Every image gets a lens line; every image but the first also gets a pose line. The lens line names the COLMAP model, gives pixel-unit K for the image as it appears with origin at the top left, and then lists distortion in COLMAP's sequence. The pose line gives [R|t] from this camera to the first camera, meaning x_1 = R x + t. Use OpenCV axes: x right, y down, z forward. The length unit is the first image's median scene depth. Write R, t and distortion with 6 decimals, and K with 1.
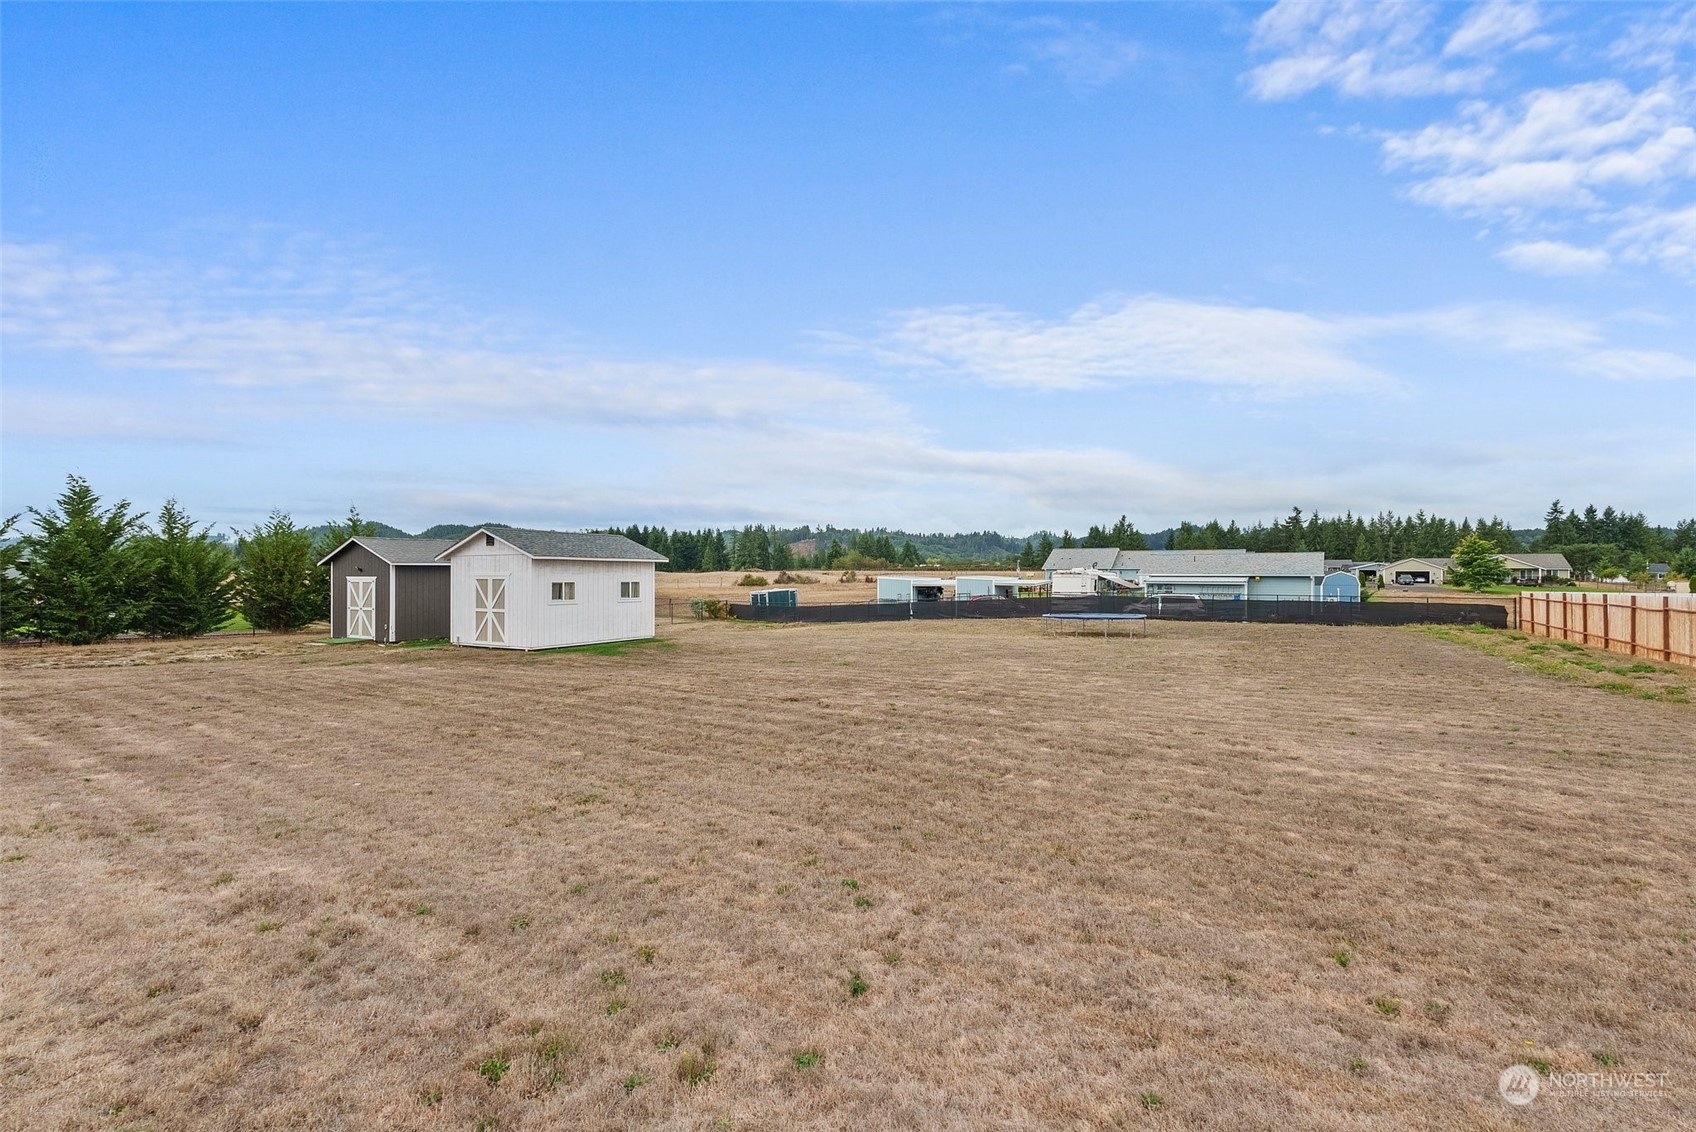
lens RADIAL K [[747.9, 0, 859.3], [0, 747.9, 565.9], [0, 0, 1]] dist [-0.004219, -0.000168]
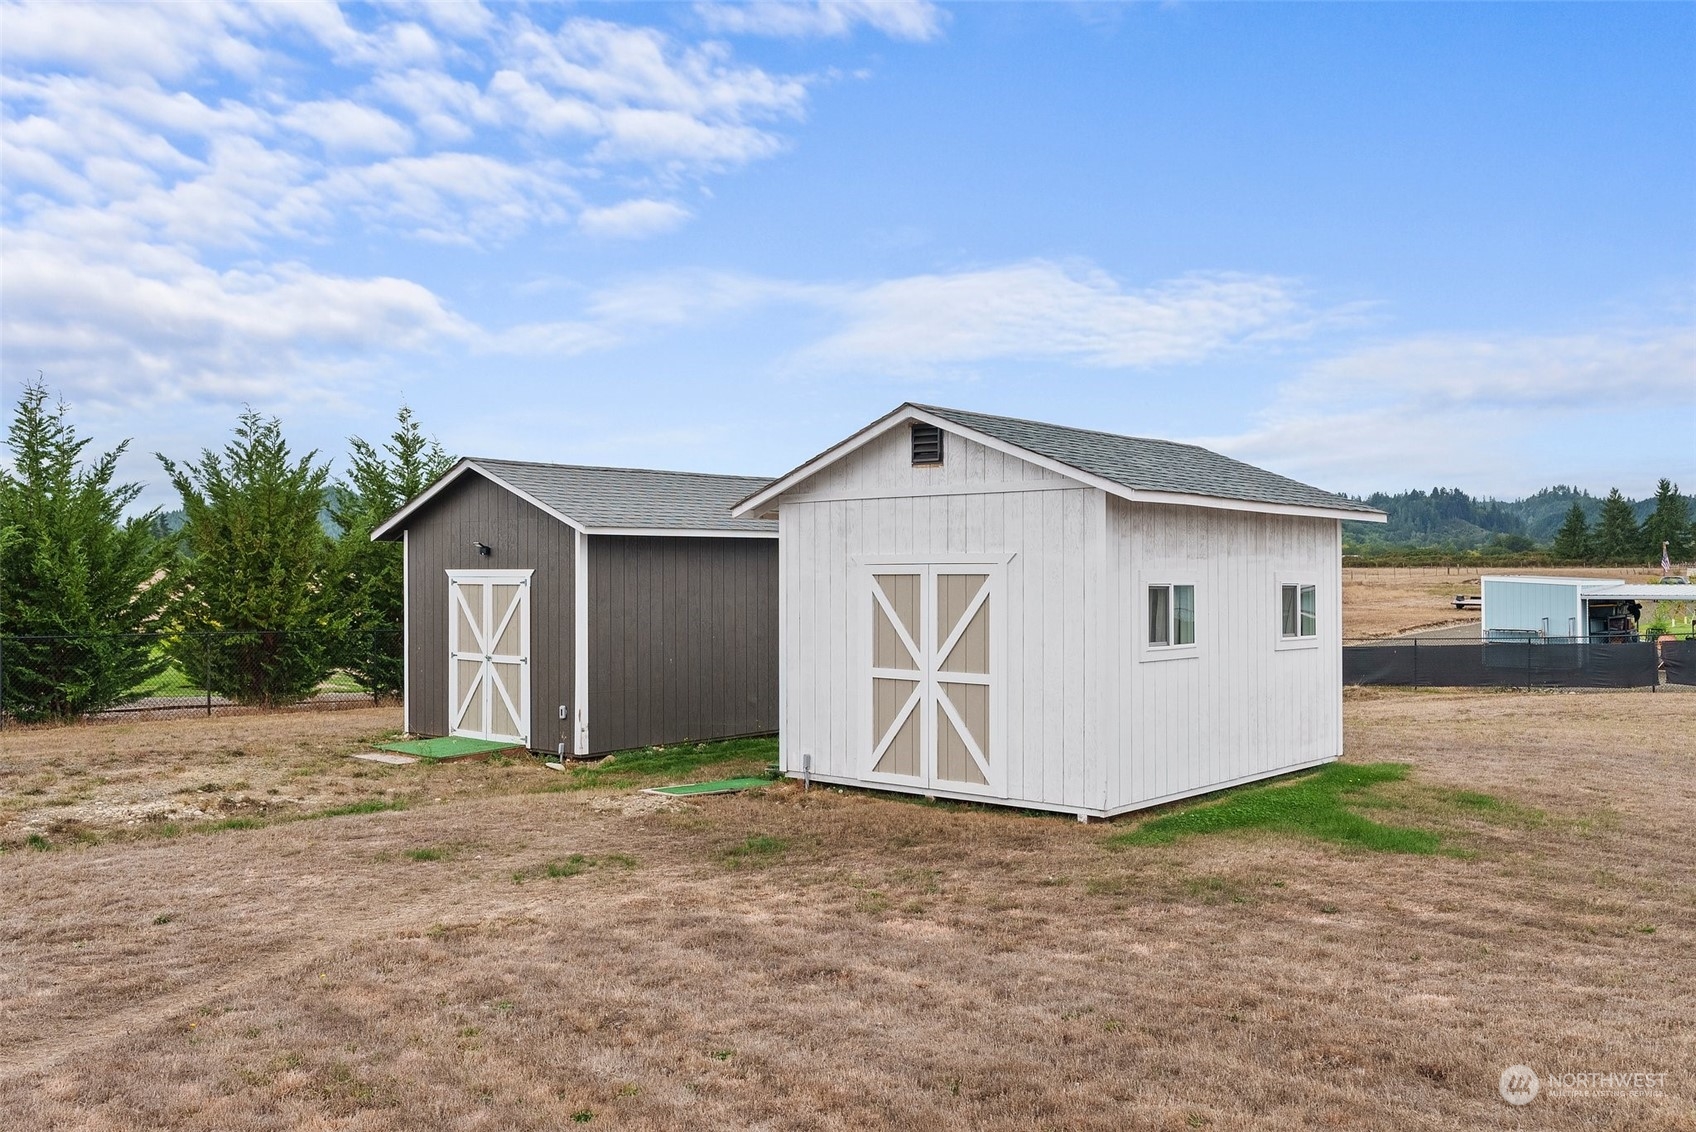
lens RADIAL K [[1411.6, 0, 846.4], [0, 1411.6, 564.0], [0, 0, 1]] dist [0.027342, -0.001657]
pose [[0.973962, -0.002068, -0.226704, -0.338867], [0.002735, 0.999993, 0.002629, 0.010380], [0.226697, -0.003181, 0.973960, 0.367534]]
